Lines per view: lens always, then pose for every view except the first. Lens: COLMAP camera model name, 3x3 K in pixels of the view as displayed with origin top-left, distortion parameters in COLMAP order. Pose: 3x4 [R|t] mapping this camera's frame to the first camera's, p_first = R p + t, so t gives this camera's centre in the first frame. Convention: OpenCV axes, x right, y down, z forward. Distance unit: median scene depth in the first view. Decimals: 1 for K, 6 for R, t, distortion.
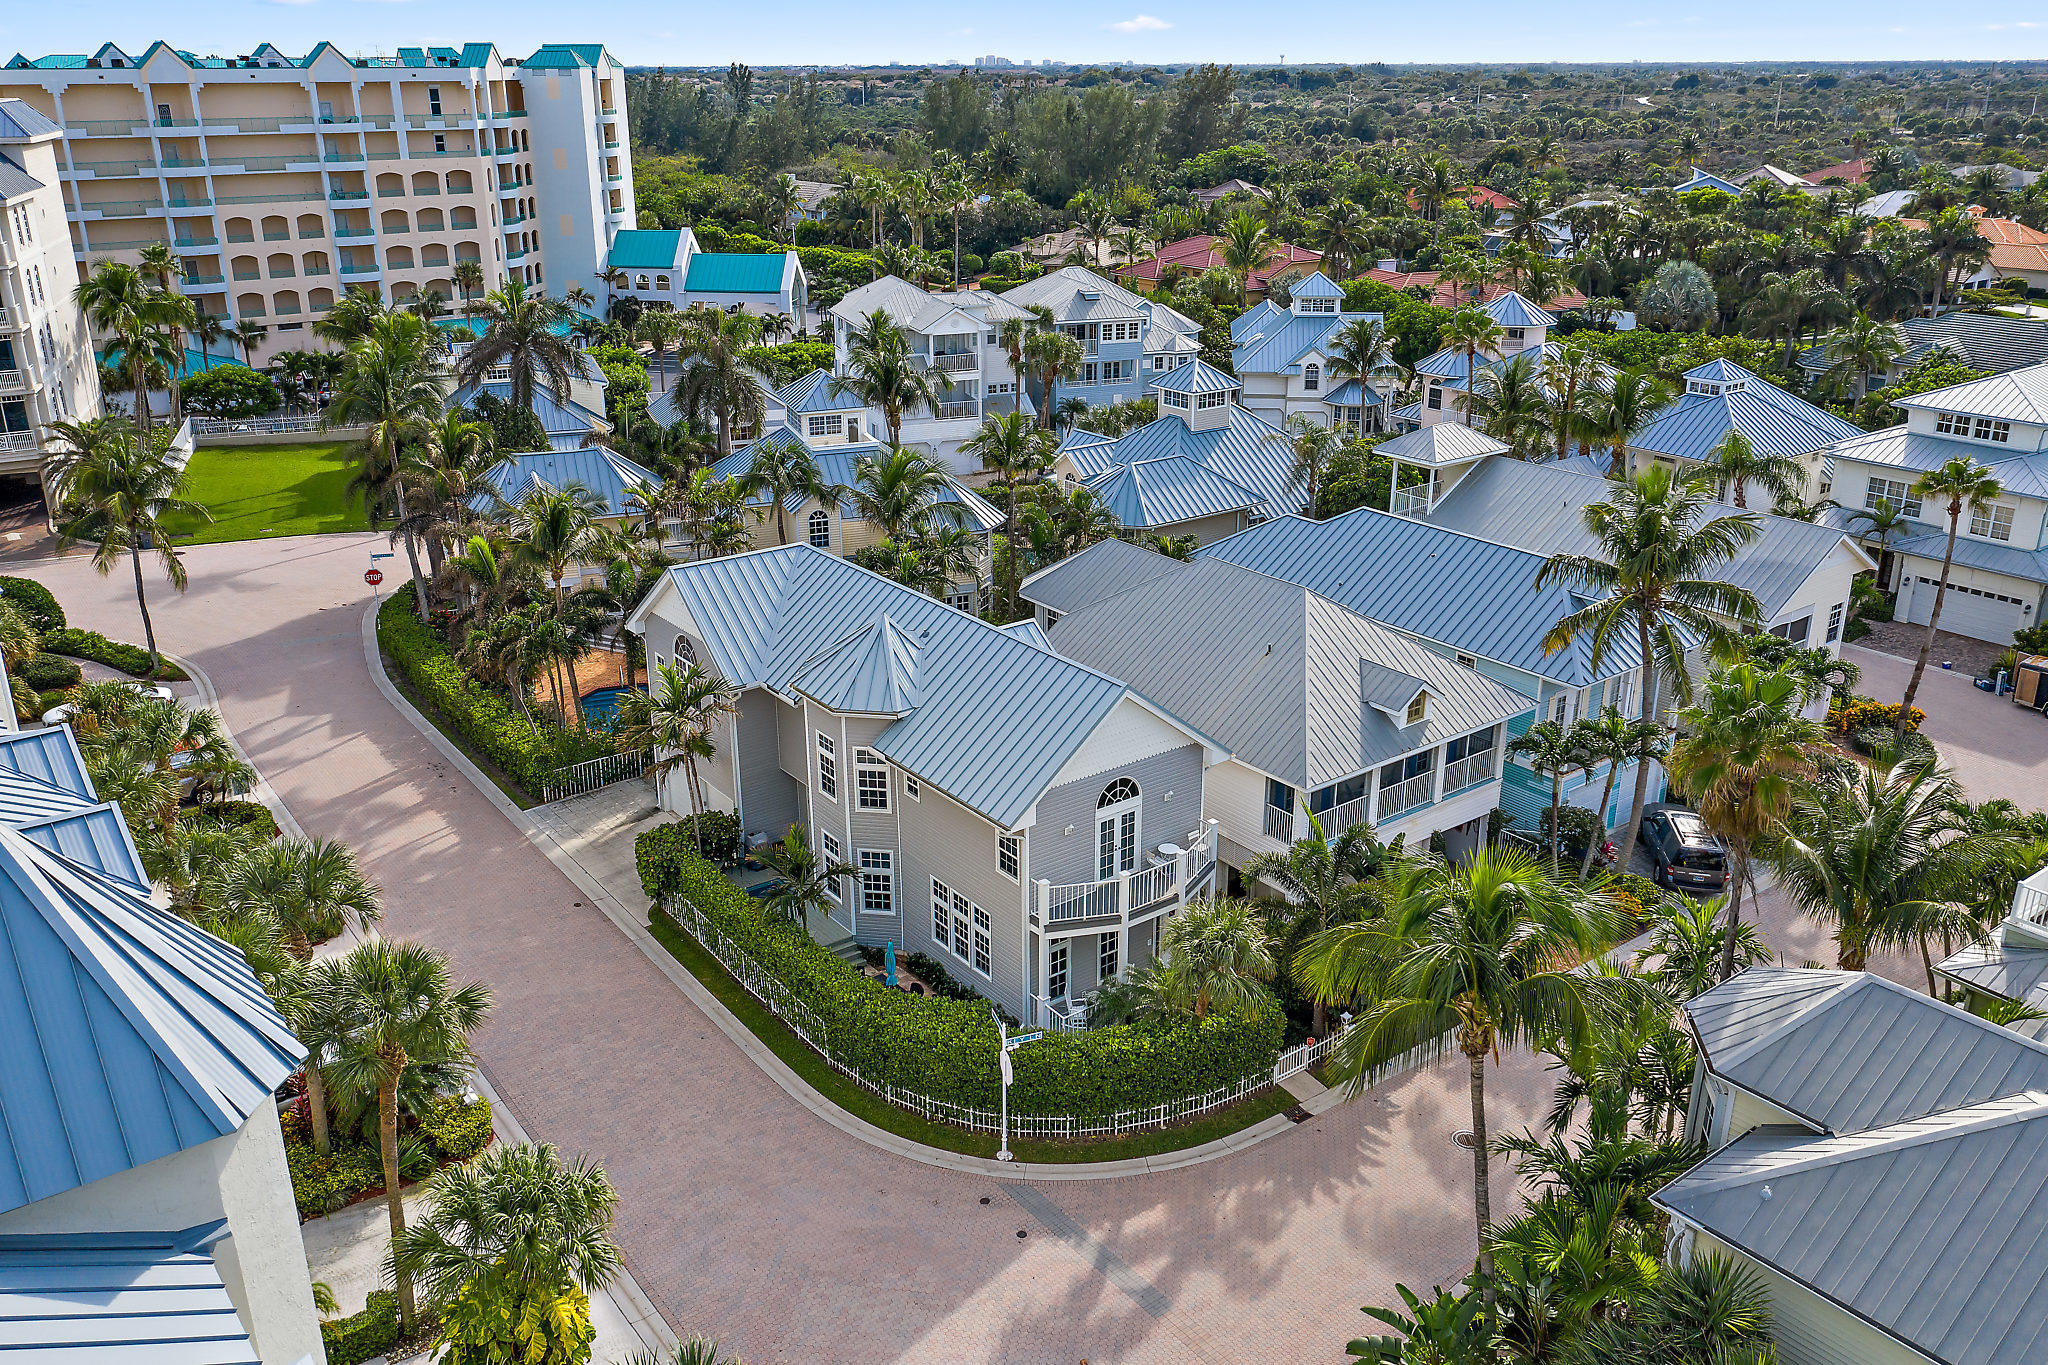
lens RADIAL K [[1626.4, 0, 1024.0], [0, 1626.4, 682.5], [0, 0, 1]] dist [-0.010462, 0.004245]
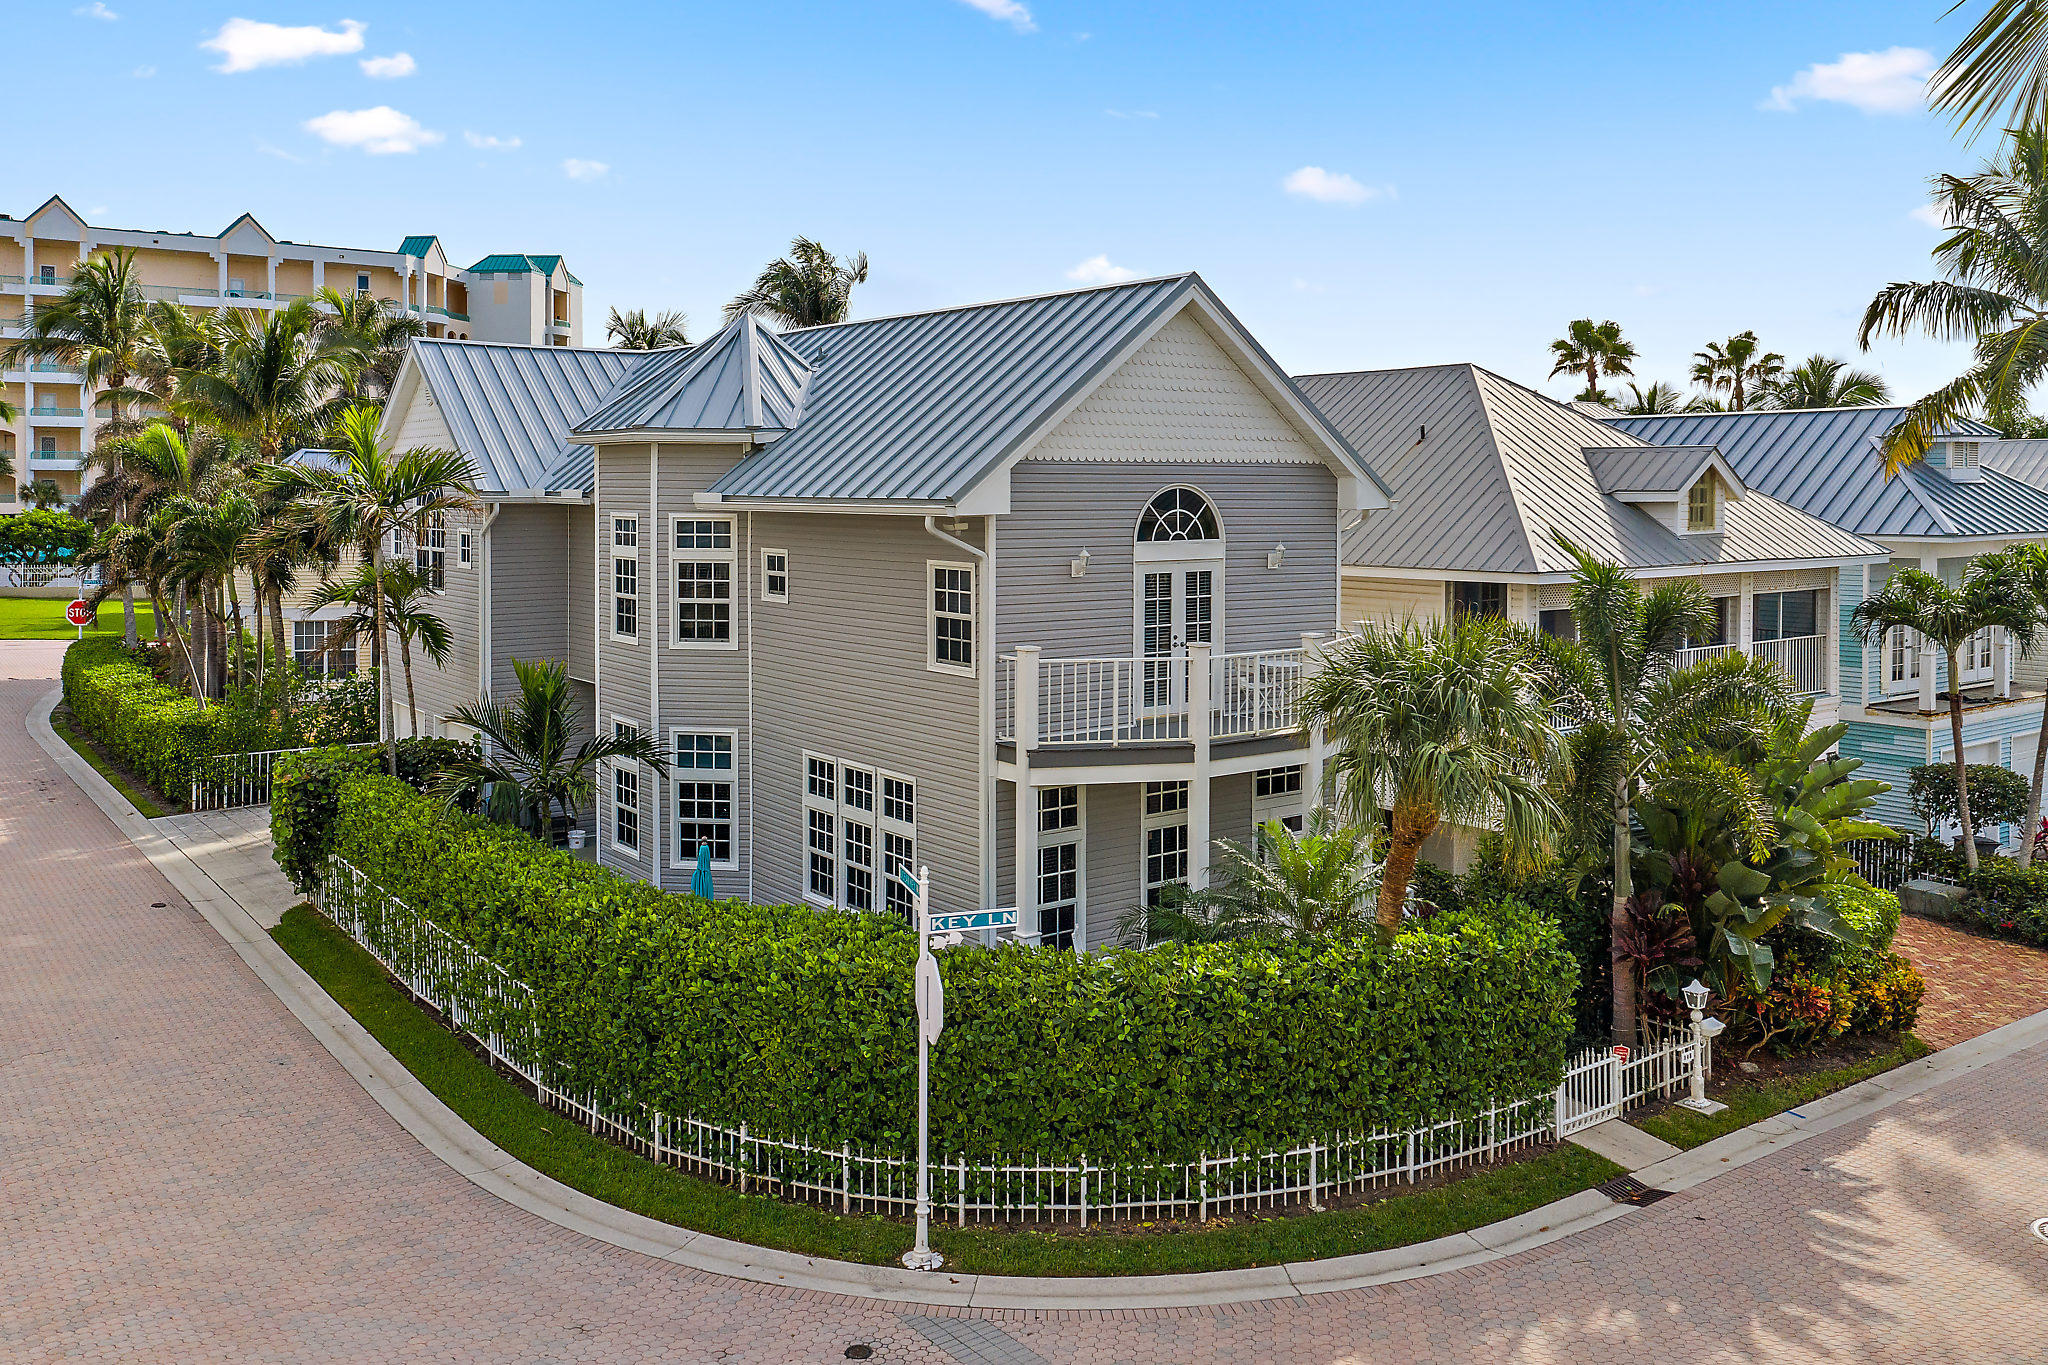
lens RADIAL K [[1677.5, 0, 1026.2], [0, 1677.5, 518.0], [0, 0, 1]] dist [-0.000269, -0.006754]
pose [[0.999976, 0.006030, 0.003551, 0.008977], [-0.004473, 0.941018, -0.338328, 0.222443], [-0.005382, 0.338304, 0.941021, 0.479605]]
